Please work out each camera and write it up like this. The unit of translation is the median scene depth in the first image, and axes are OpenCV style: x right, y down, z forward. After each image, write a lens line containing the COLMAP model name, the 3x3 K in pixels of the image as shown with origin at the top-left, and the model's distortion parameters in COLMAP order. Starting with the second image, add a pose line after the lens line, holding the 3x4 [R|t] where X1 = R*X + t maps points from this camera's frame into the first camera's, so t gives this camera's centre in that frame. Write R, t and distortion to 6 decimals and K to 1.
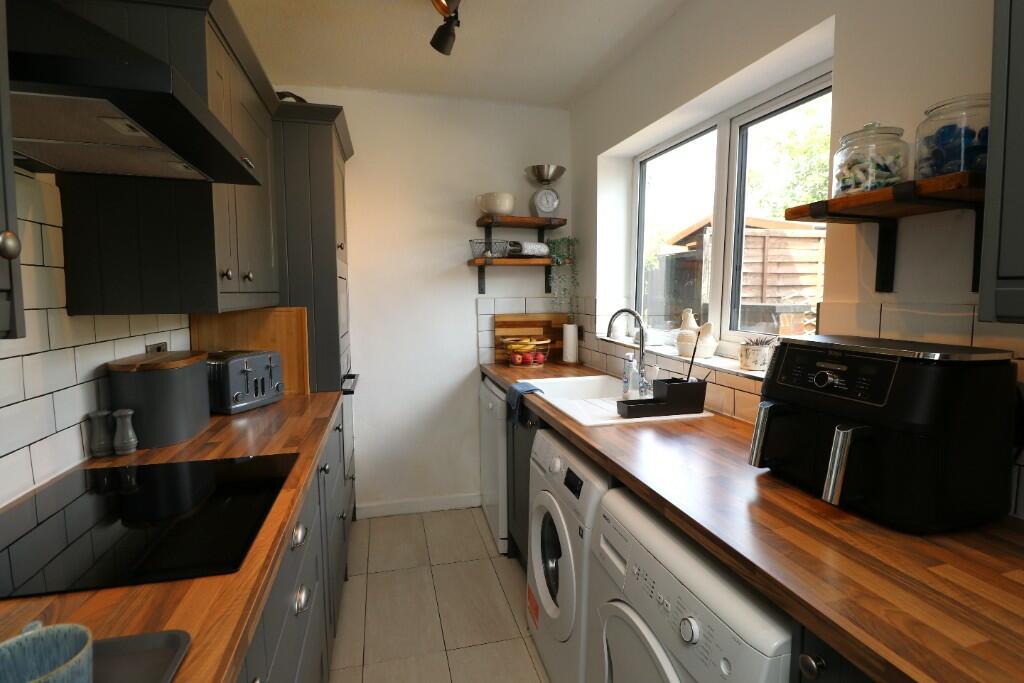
lens RADIAL K [[494.7, 0, 516.4], [0, 494.7, 334.3], [0, 0, 1]] dist [-0.002309, -0.011233]
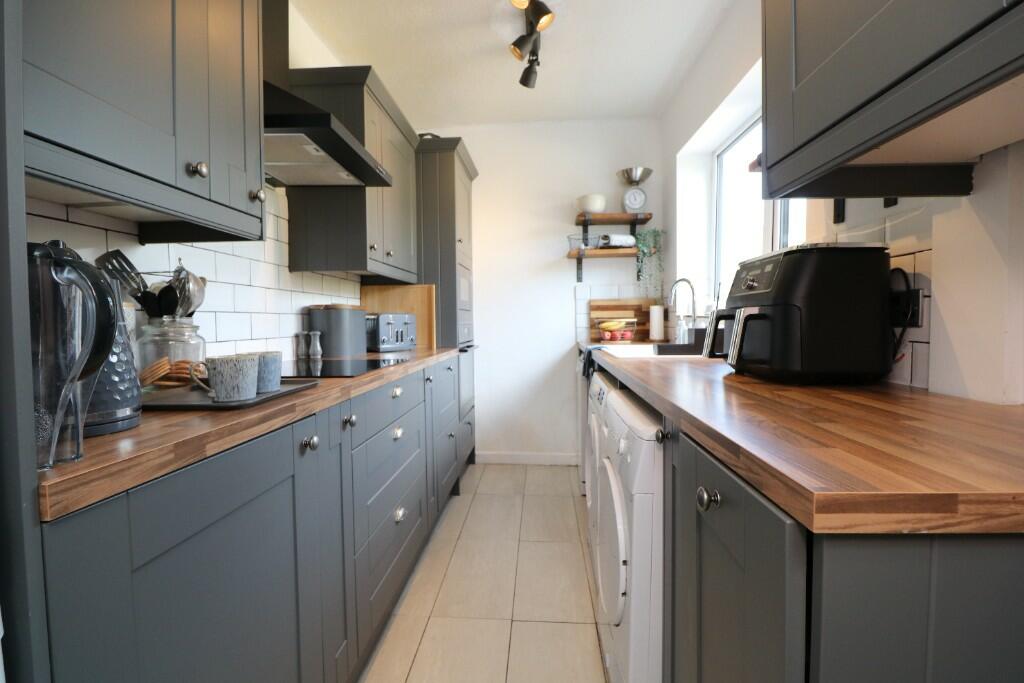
lens RADIAL K [[494.7, 0, 516.8], [0, 494.7, 343.4], [0, 0, 1]] dist [-0.002309, -0.011233]
pose [[0.946572, 0.006144, -0.322434, 0.177167], [-0.020646, 0.998922, -0.041577, 0.121268], [0.321831, 0.046013, 0.945678, -0.163052]]
